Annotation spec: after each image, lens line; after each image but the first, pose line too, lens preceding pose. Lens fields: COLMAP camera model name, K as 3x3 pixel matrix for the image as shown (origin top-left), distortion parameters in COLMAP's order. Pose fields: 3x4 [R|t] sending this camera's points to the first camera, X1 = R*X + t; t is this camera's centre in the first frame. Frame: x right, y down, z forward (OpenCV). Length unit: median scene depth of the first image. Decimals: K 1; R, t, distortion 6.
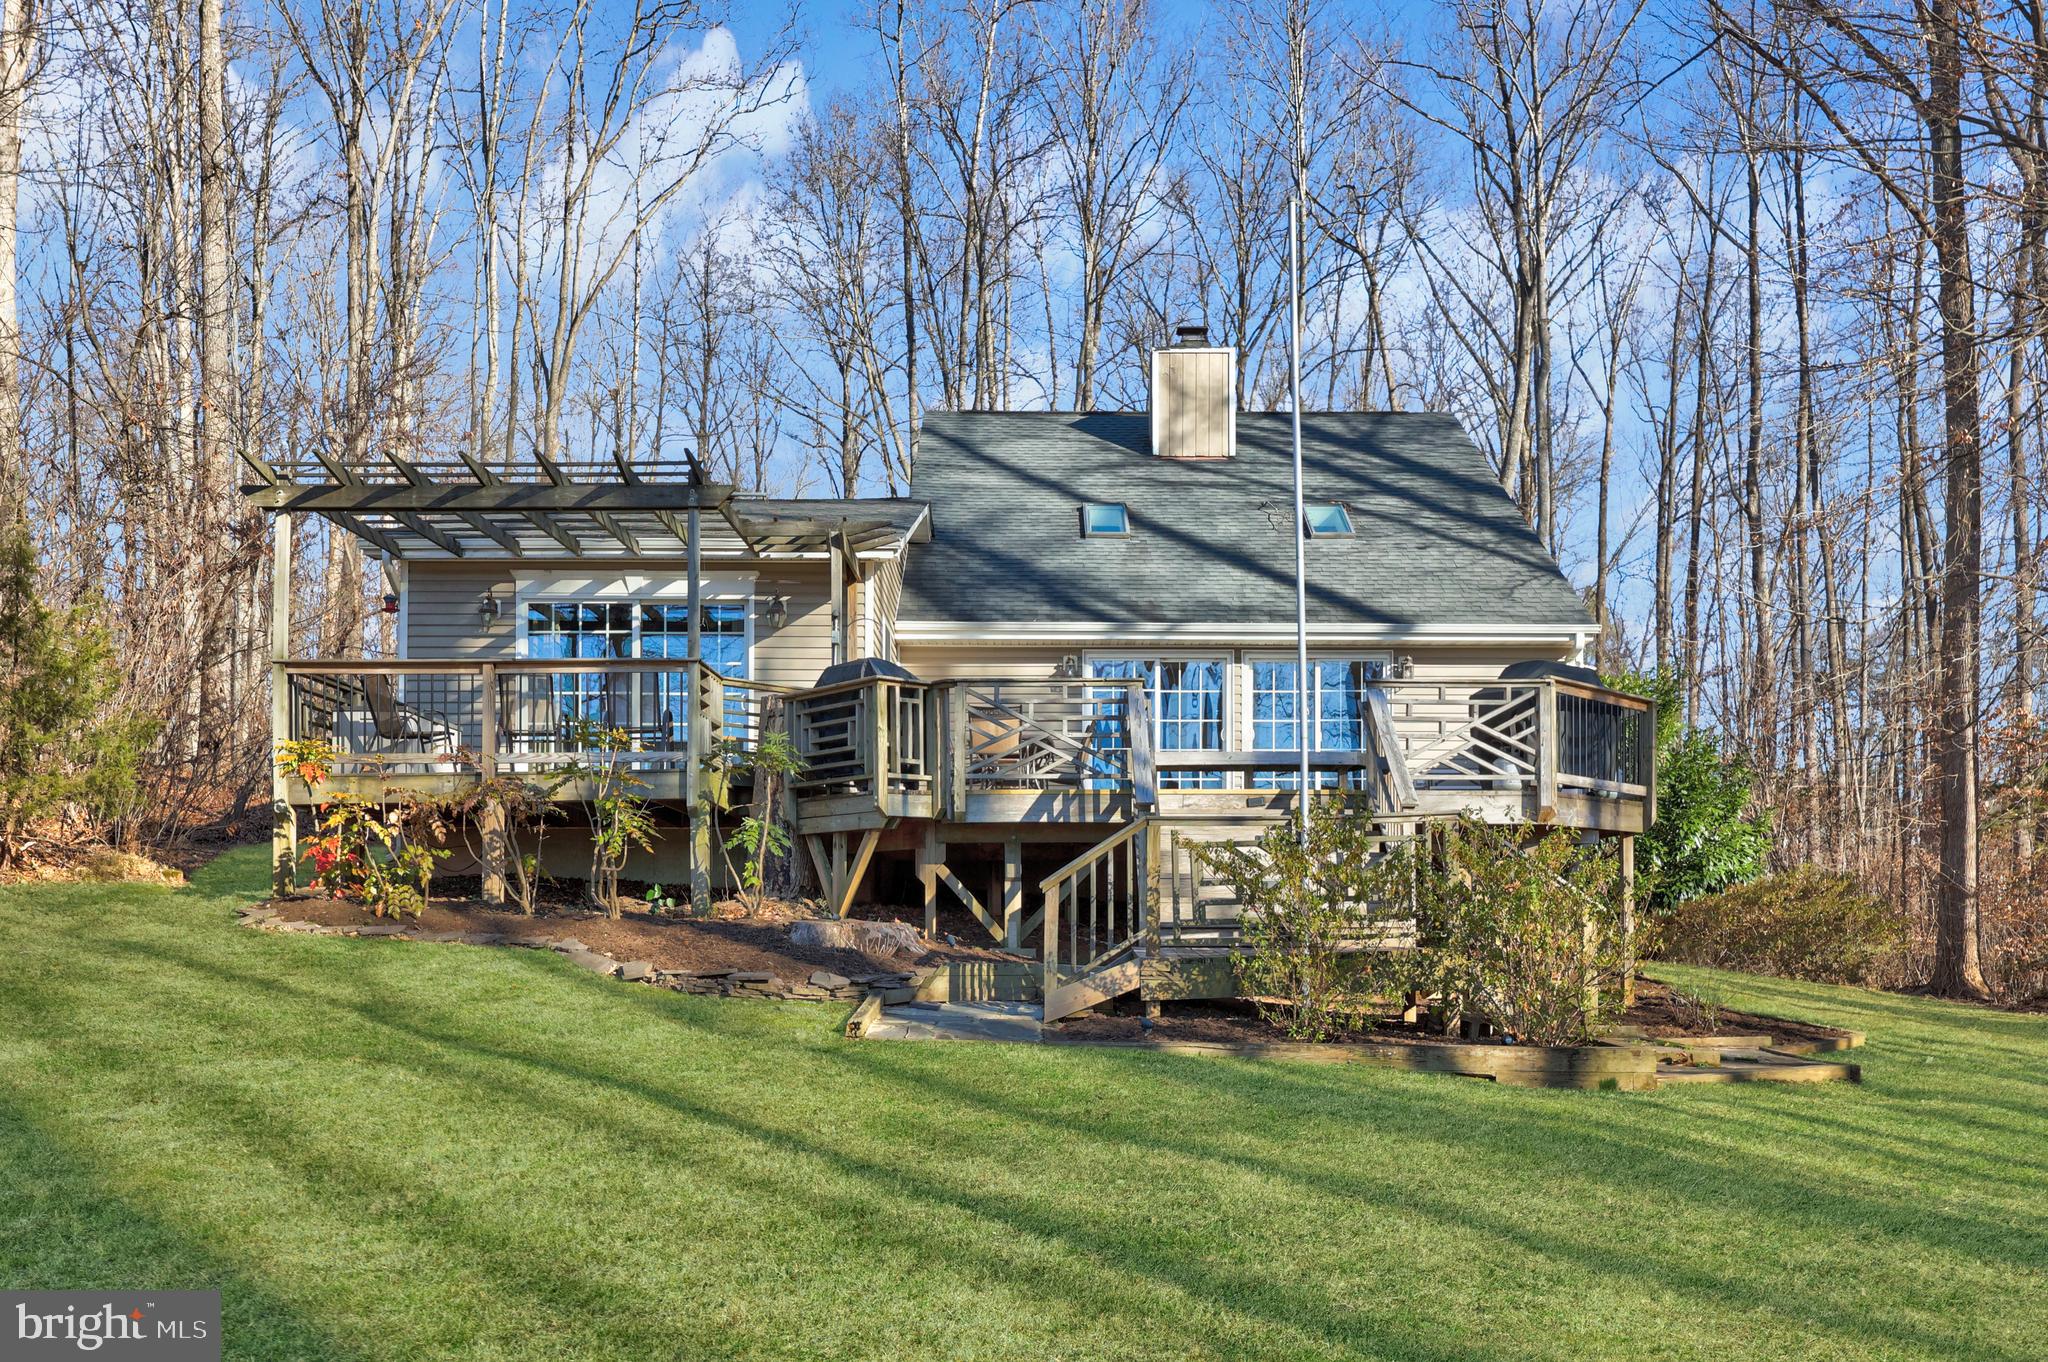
lens RADIAL K [[1643.2, 0, 1014.1], [0, 1643.2, 672.4], [0, 0, 1]] dist [0.004541, 0.000729]
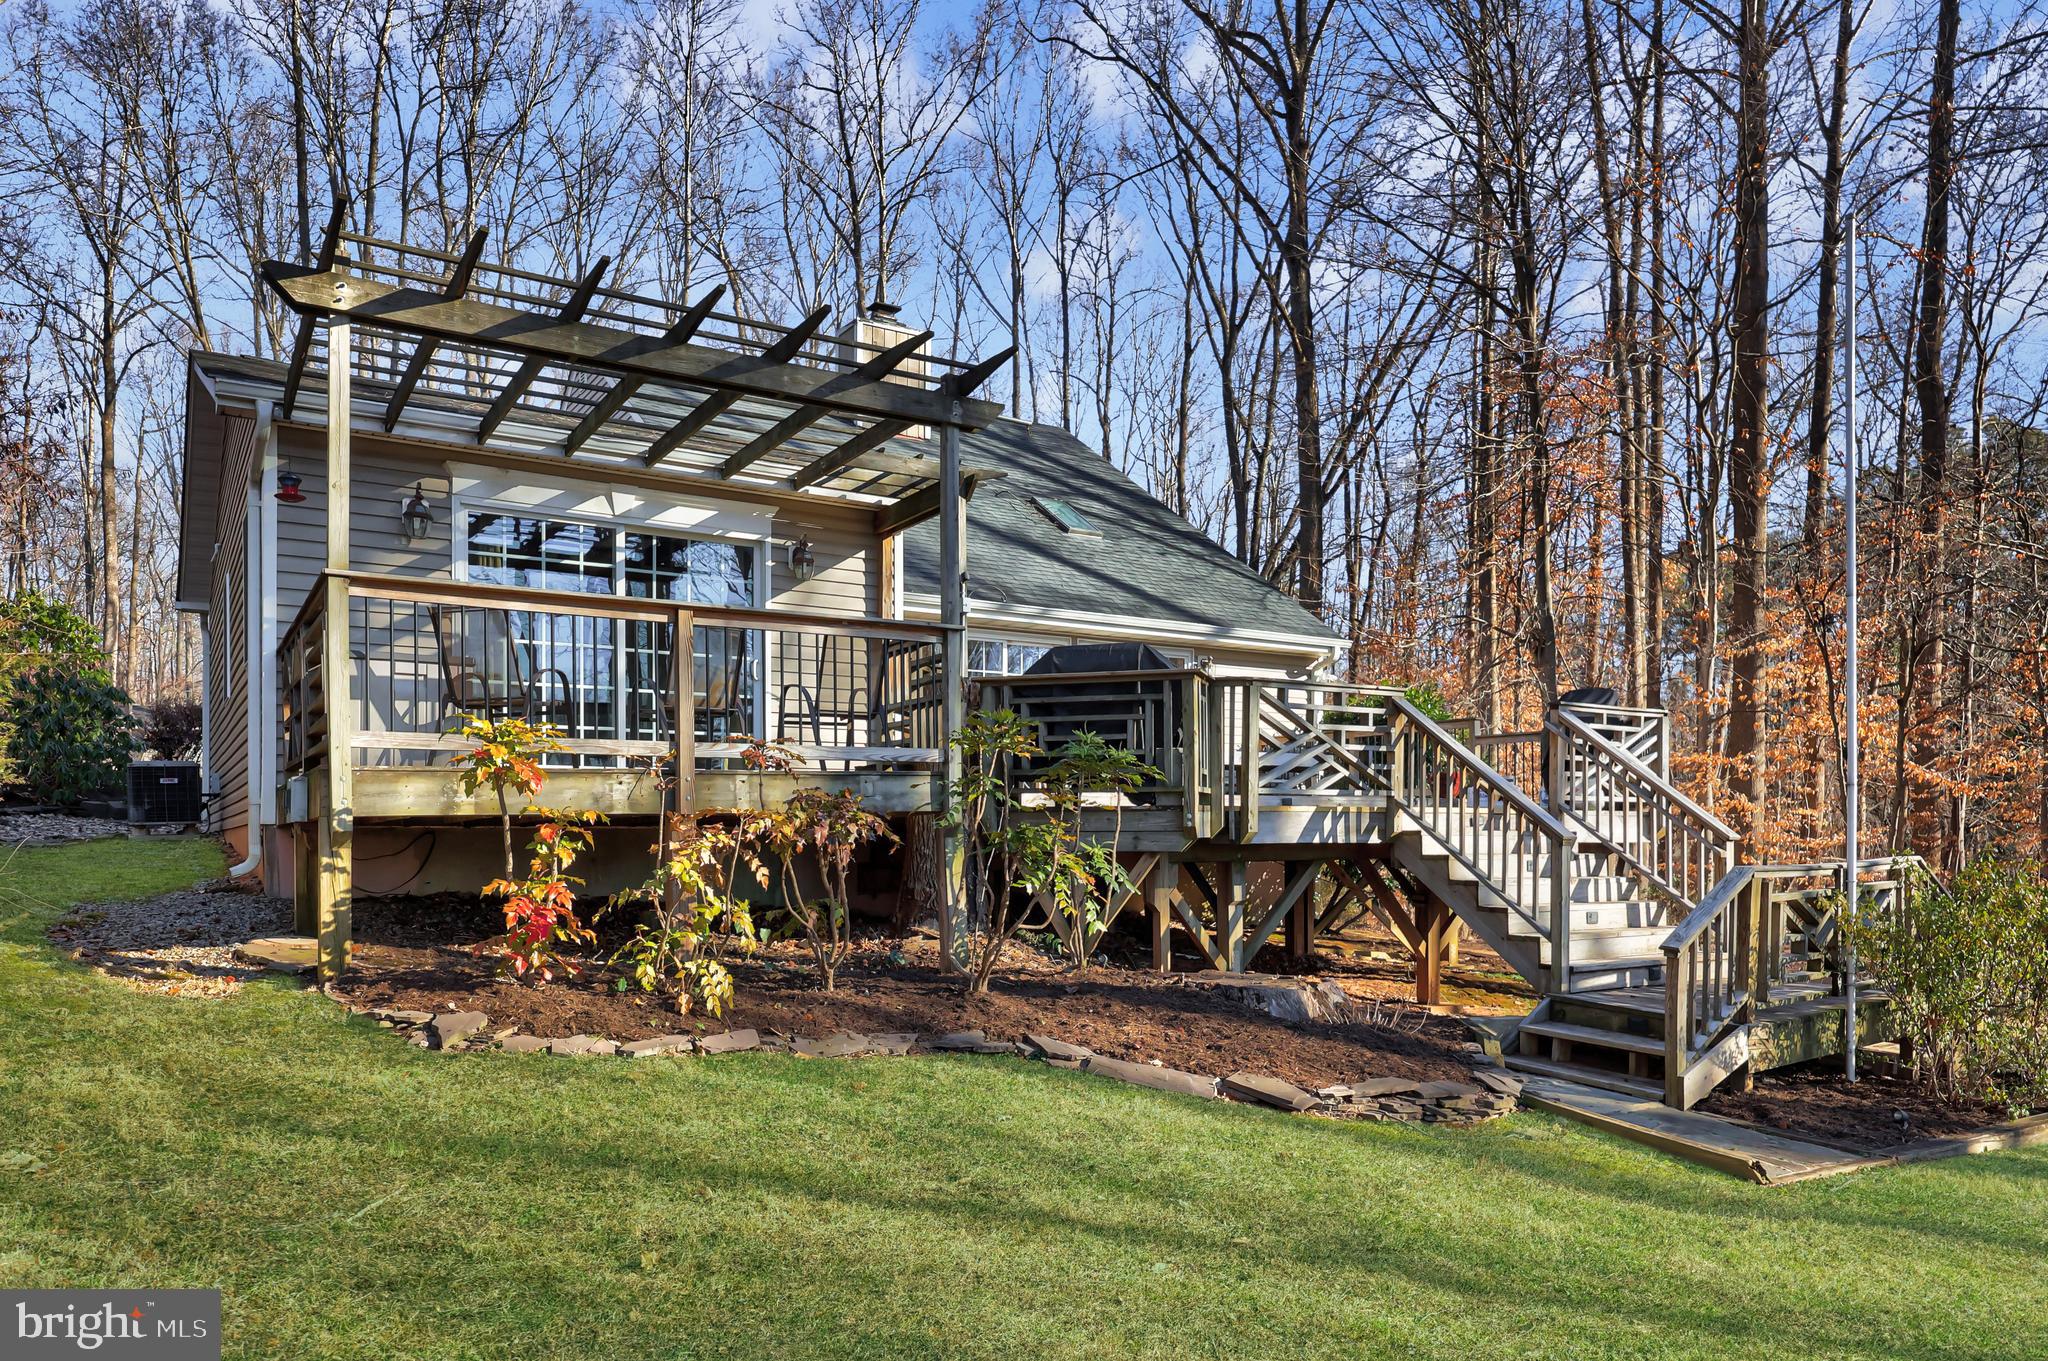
lens RADIAL K [[1363.0, 0, 1021.2], [0, 1363.0, 687.0], [0, 0, 1]] dist [0.004134, -0.000012]
pose [[0.839128, 0.055626, 0.541083, -0.505208], [-0.077031, 0.996884, 0.016976, 0.006441], [-0.538453, -0.055925, 0.840798, 0.456500]]
